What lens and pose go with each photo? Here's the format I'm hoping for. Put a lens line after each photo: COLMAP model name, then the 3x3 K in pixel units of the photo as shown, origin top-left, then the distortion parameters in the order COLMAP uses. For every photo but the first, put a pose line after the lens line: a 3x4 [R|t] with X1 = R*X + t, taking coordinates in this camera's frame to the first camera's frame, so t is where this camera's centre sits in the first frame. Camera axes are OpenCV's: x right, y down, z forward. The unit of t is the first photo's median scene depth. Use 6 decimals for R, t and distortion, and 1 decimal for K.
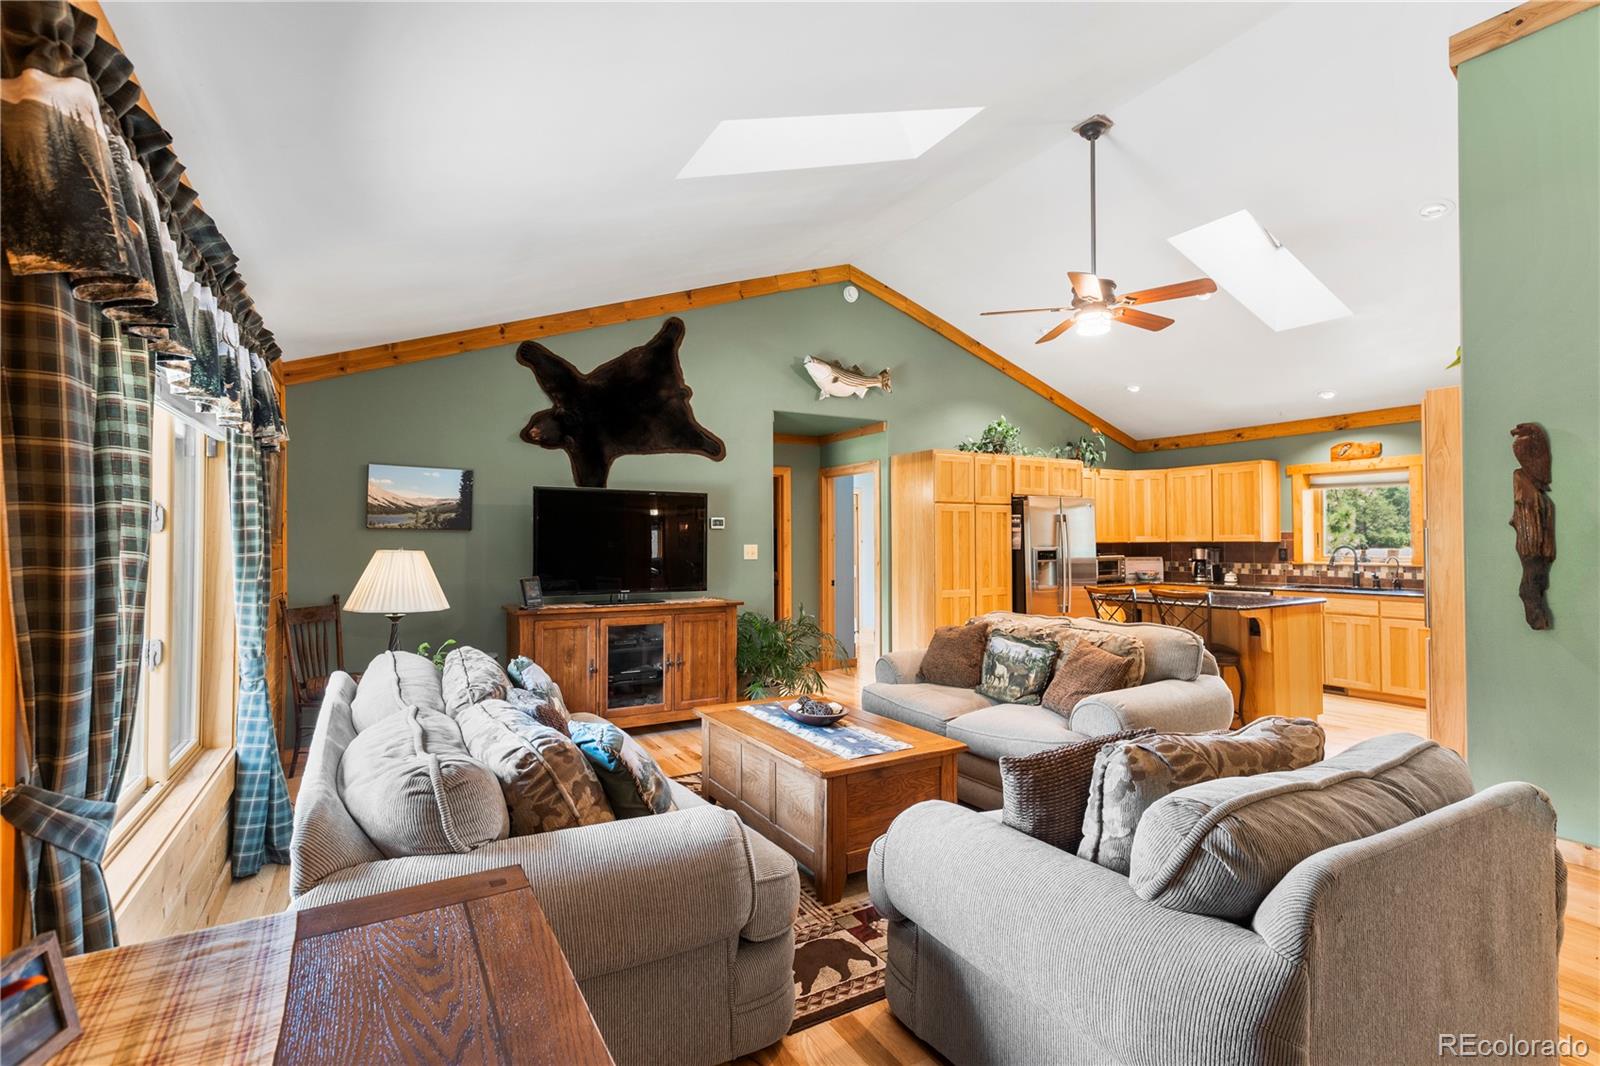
lens RADIAL K [[733.5, 0, 811.3], [0, 733.5, 536.3], [0, 0, 1]] dist [0.001420, 0.000309]
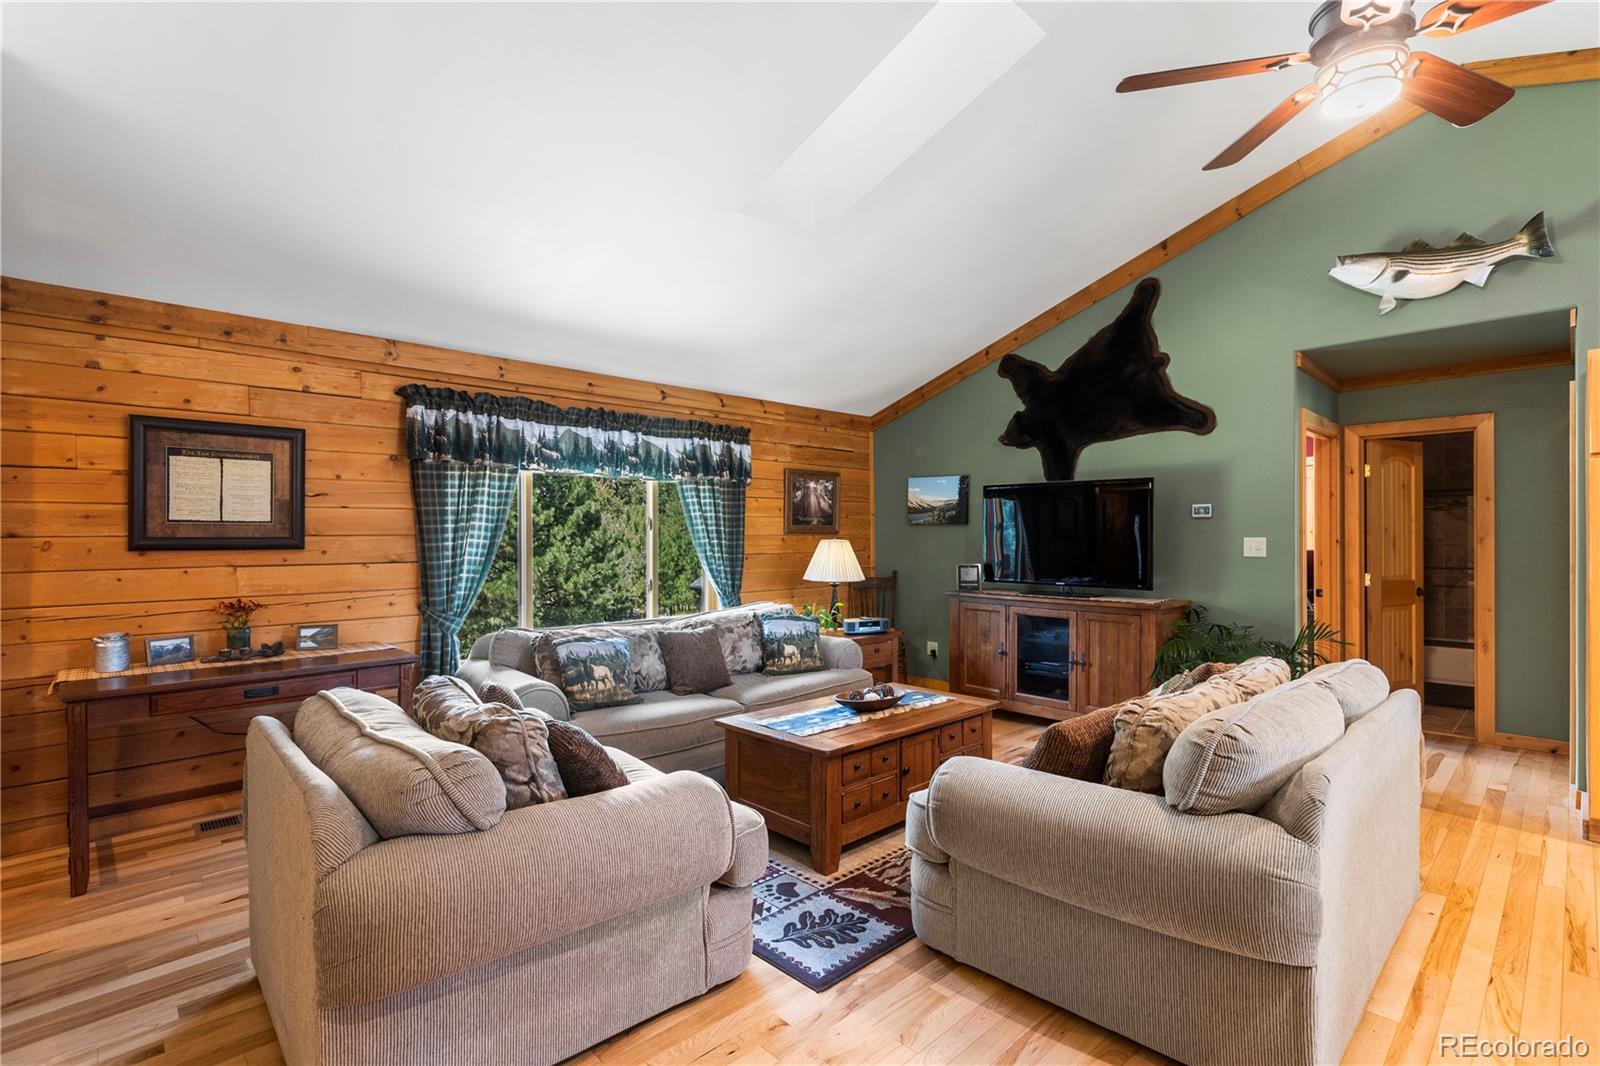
lens RADIAL K [[733.5, 0, 811.3], [0, 733.5, 536.3], [0, 0, 1]] dist [0.001420, 0.000309]
pose [[0.242243, 0.002869, -0.970211, 0.628007], [0.008105, 0.999955, 0.004981, 0.003485], [0.970182, -0.009070, 0.242209, 0.429291]]
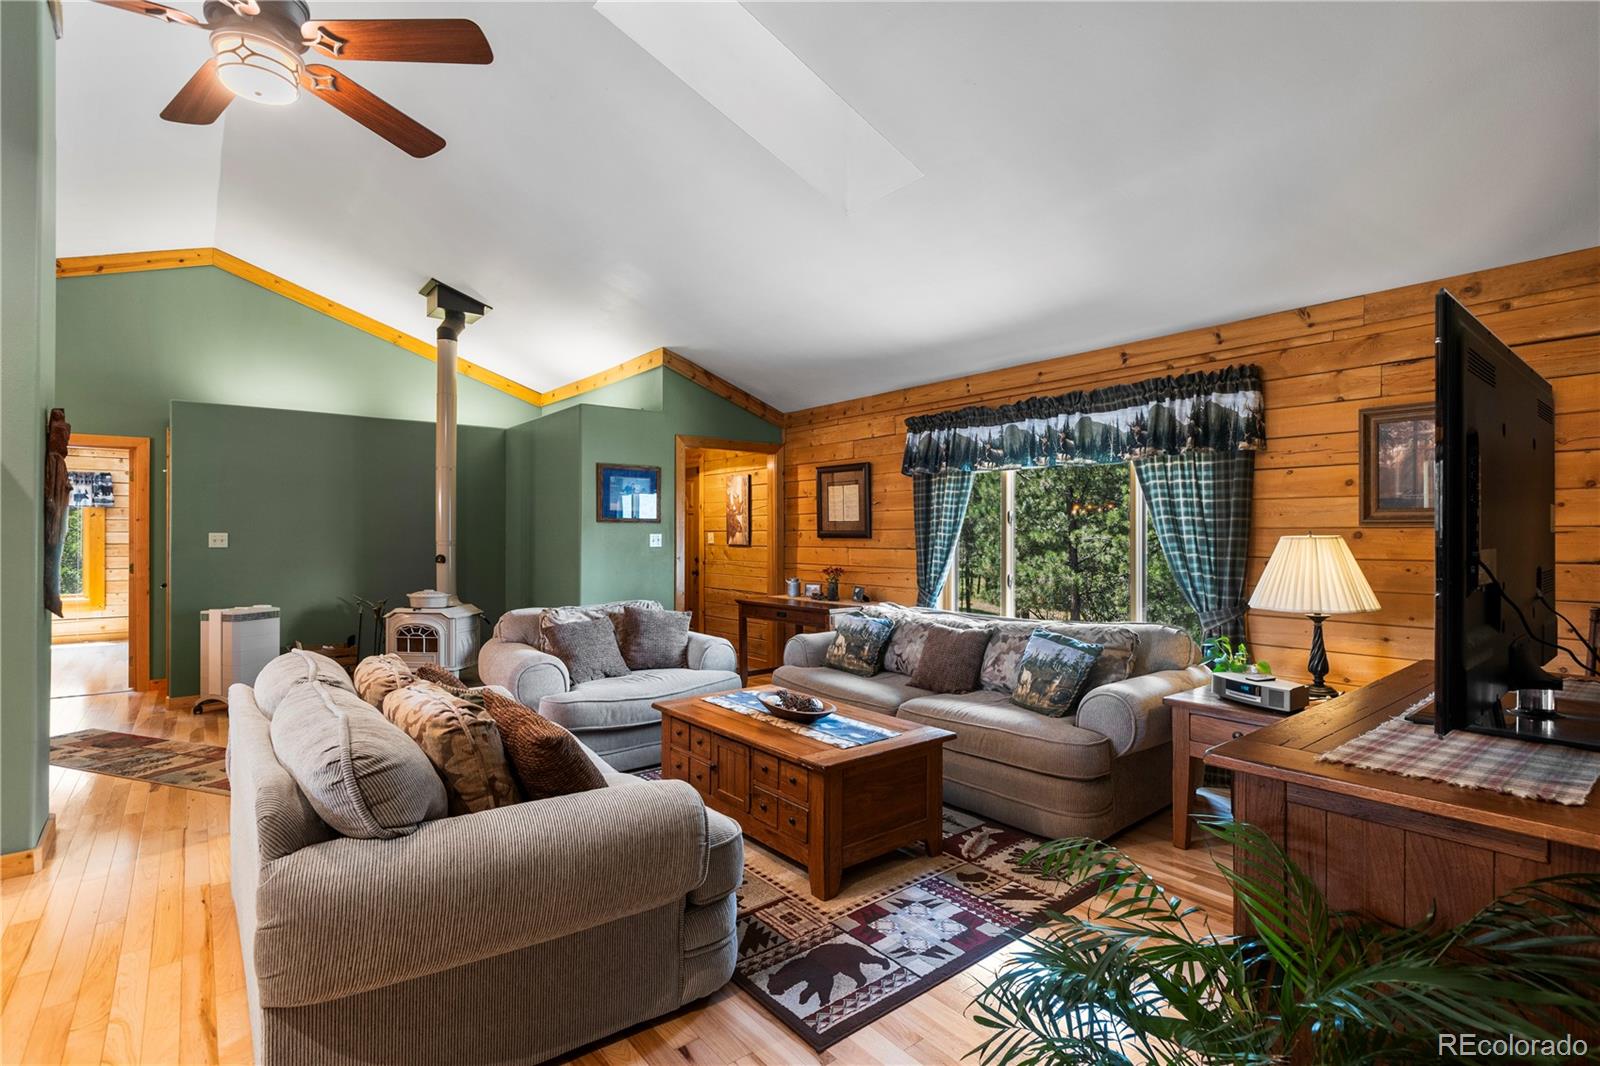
lens RADIAL K [[764.8, 0, 800.0], [0, 764.8, 533.0], [0, 0, 1]] dist [-0.000534, -0.000024]
pose [[-0.986221, 0.009947, -0.165132, 0.097874], [0.010418, 0.999944, -0.001986, 0.008979], [0.165103, -0.003679, -0.986270, 1.282808]]
